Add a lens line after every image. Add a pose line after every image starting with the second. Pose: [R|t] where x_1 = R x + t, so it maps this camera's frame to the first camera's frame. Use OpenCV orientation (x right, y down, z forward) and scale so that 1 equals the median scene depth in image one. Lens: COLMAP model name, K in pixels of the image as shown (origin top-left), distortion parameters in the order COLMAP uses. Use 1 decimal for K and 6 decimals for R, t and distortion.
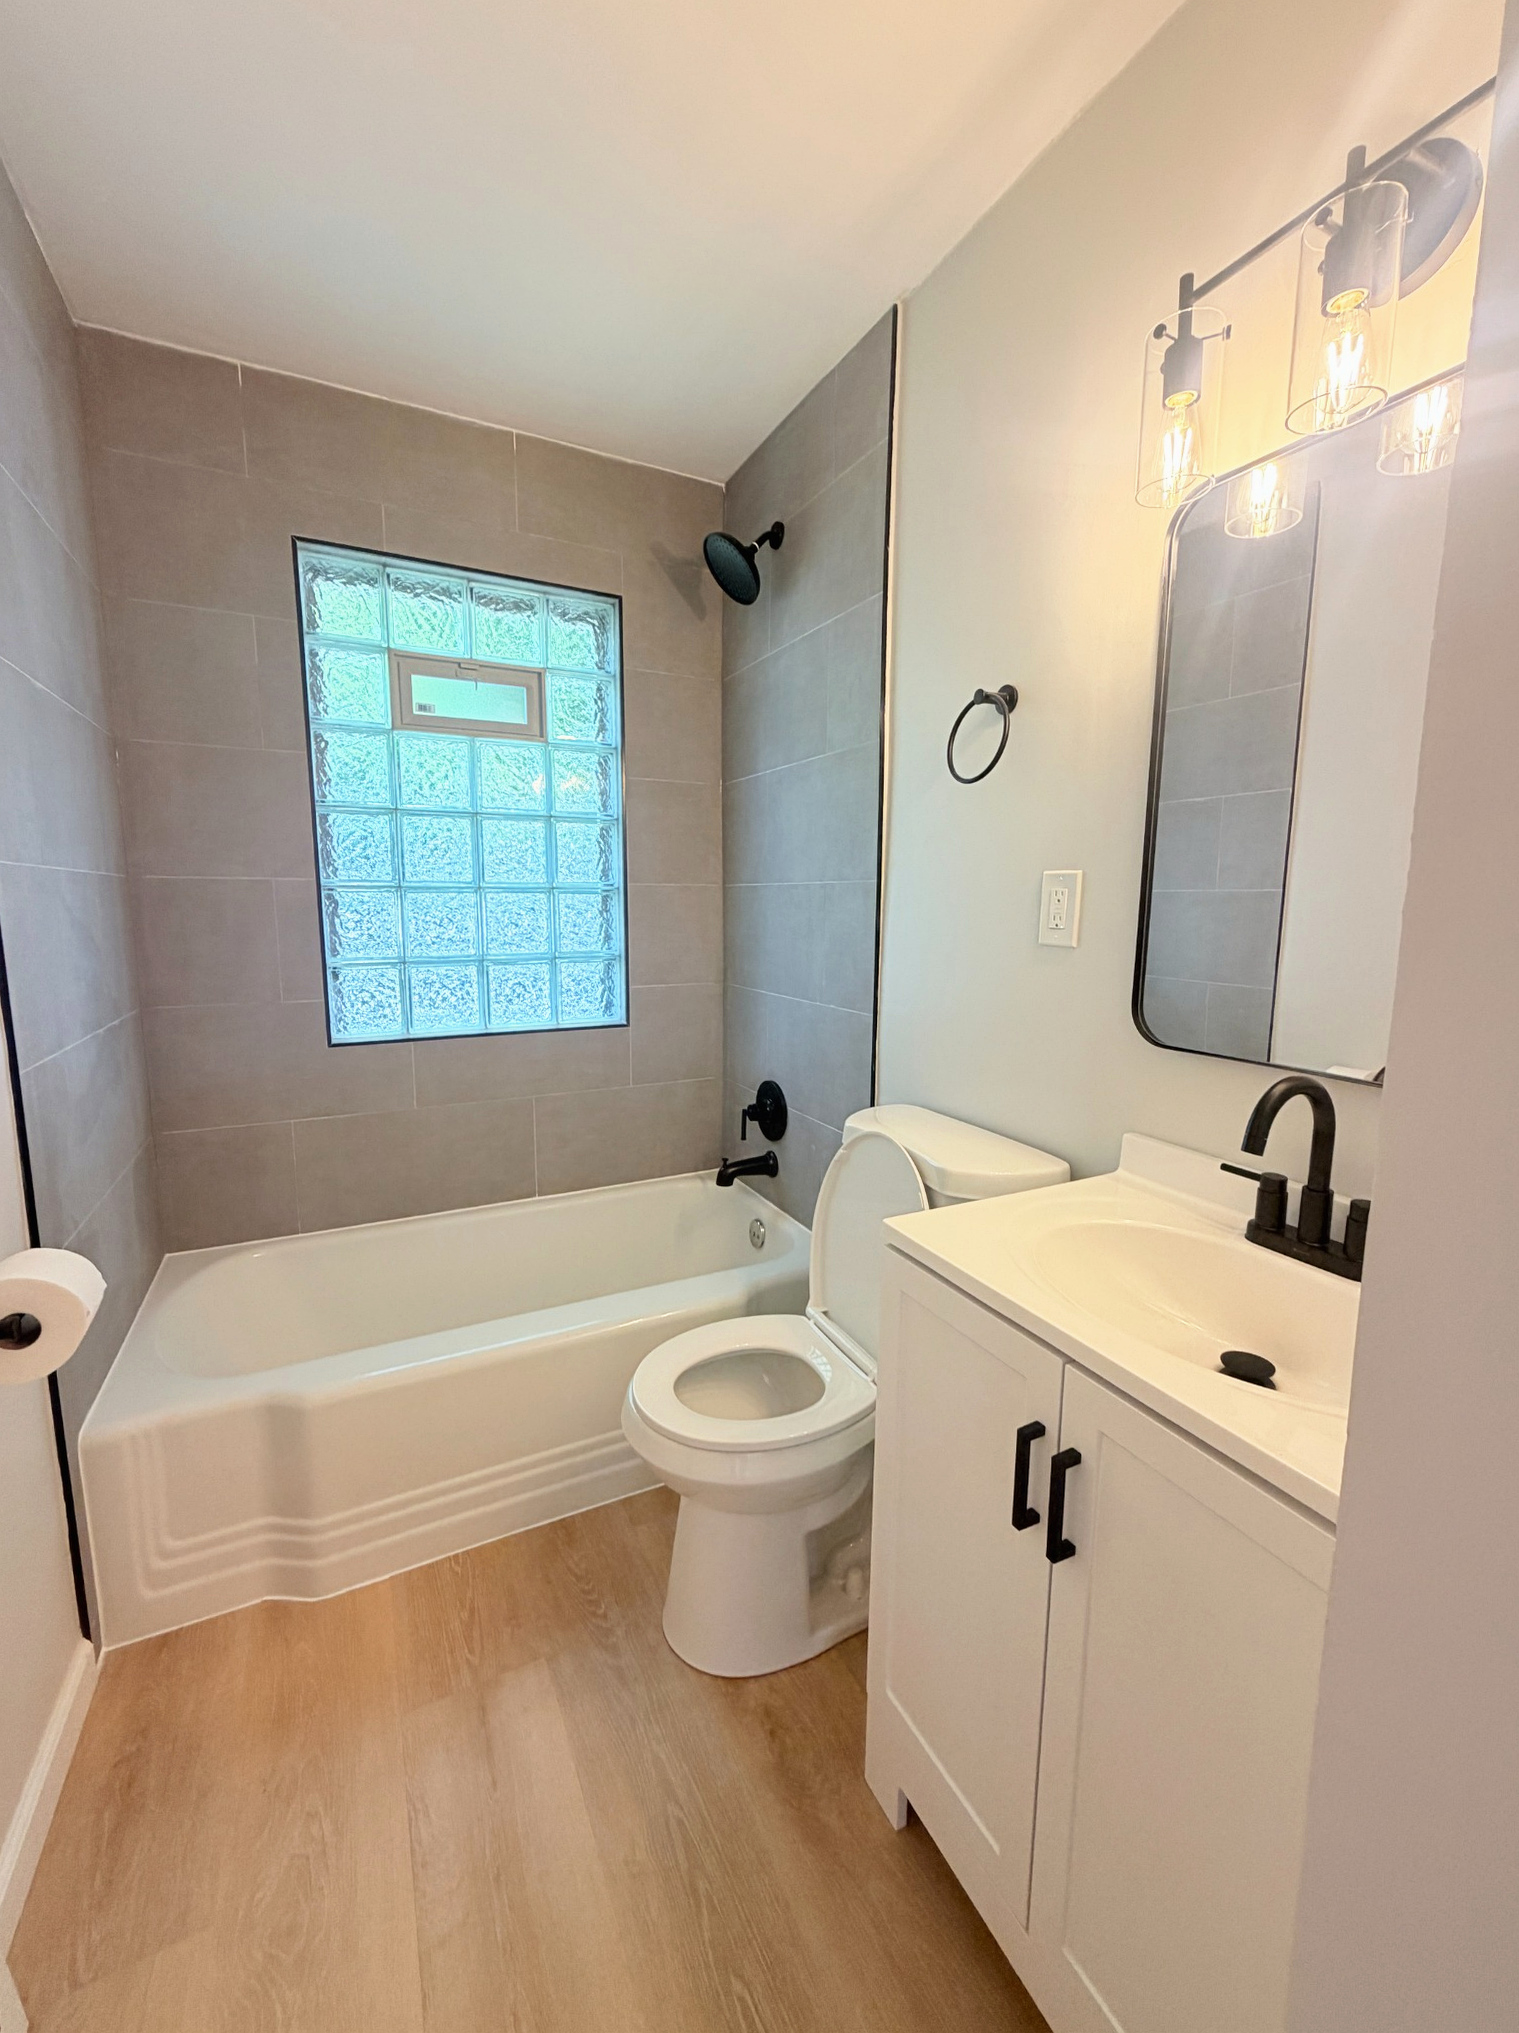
lens RADIAL K [[822.3, 0, 757.7], [0, 822.3, 1006.7], [0, 0, 1]] dist [0.000911, 0.000817]
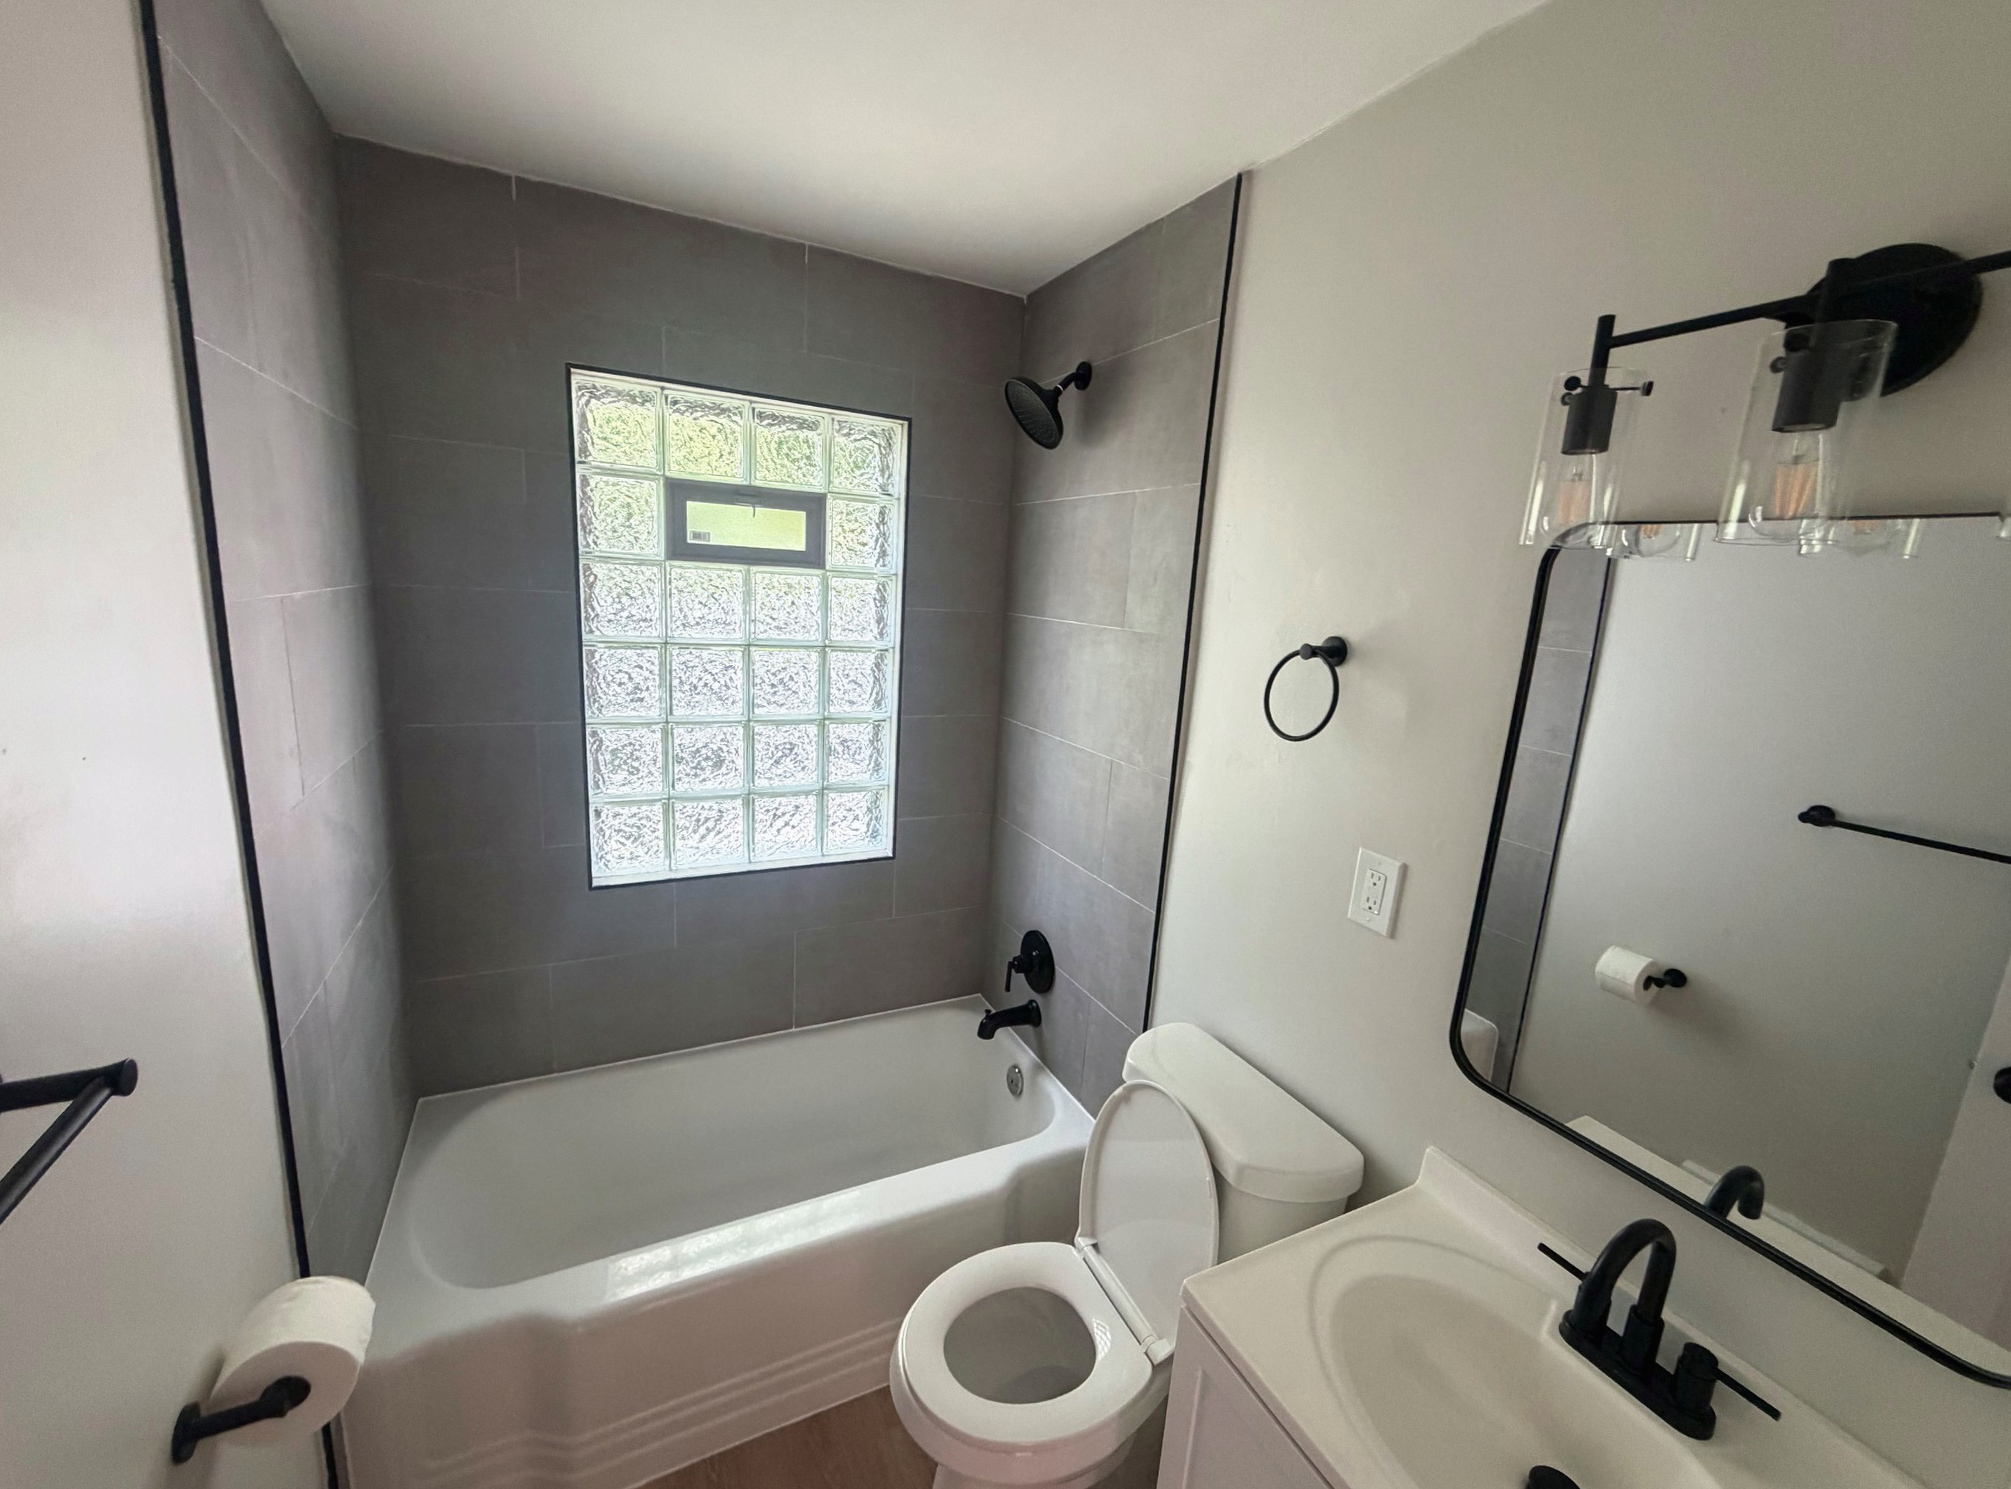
lens RADIAL K [[822.8, 0, 1001.7], [0, 822.8, 750.2], [0, 0, 1]] dist [0.001065, 0.001118]
pose [[0.998383, 0.056560, 0.005764, -0.069225], [-0.056813, 0.996336, 0.063926, -0.280127], [-0.002127, -0.064151, 0.997938, 0.054177]]
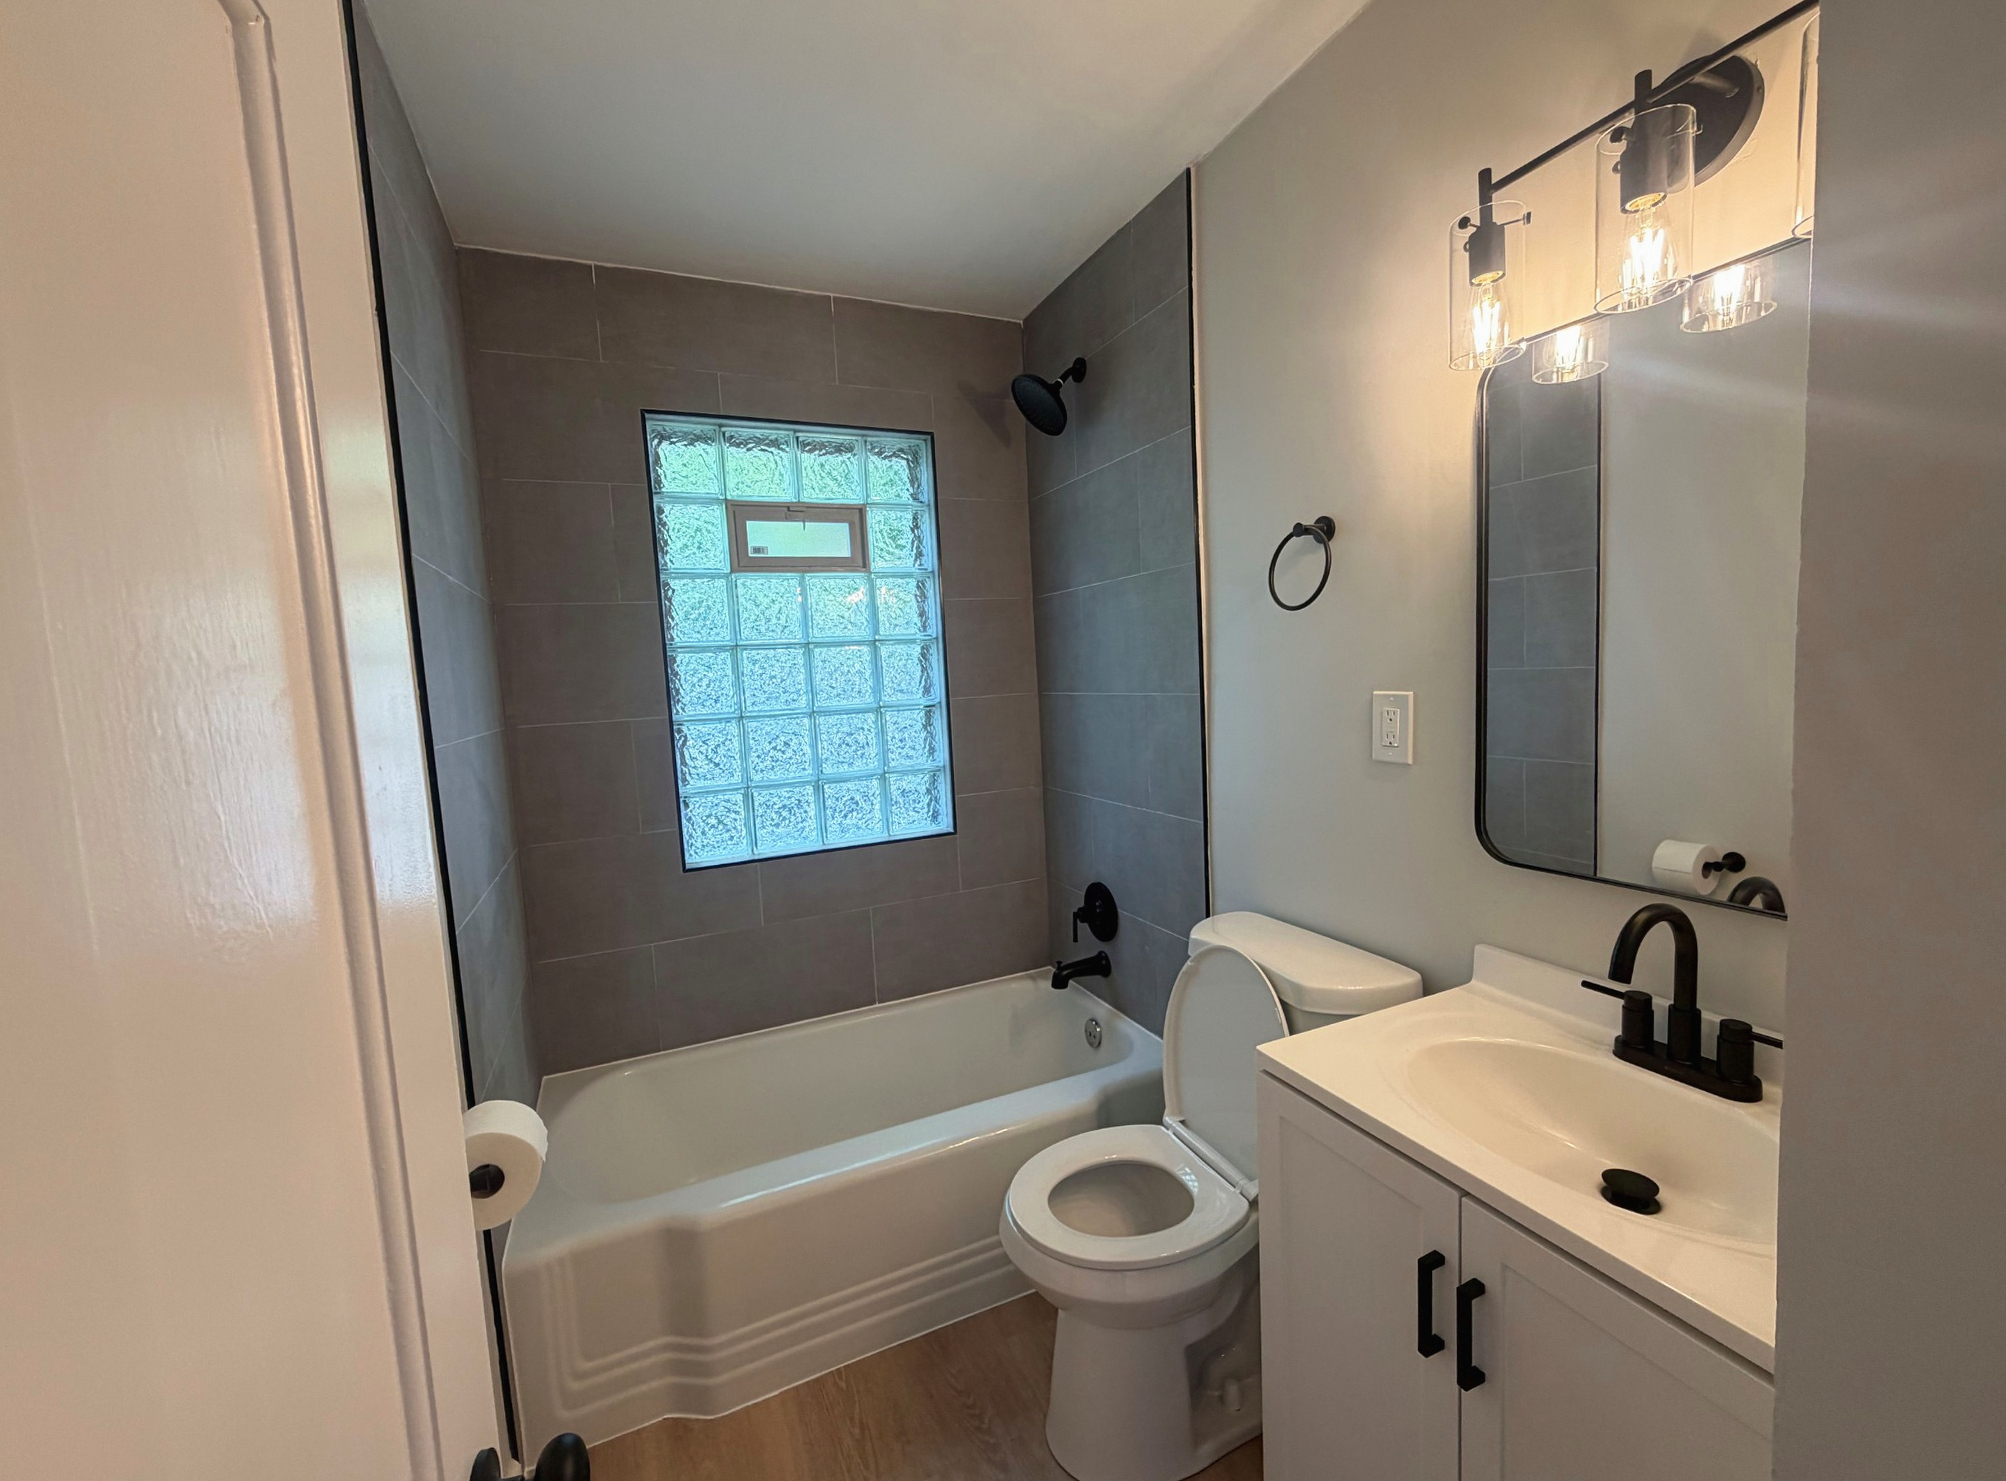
lens RADIAL K [[820.7, 0, 999.6], [0, 820.7, 740.0], [0, 0, 1]] dist [0.001065, 0.001118]
pose [[0.997329, -0.052834, -0.050423, -0.070315], [0.050440, 0.997591, -0.047625, -0.068544], [0.052818, 0.044955, 0.997592, -0.061076]]
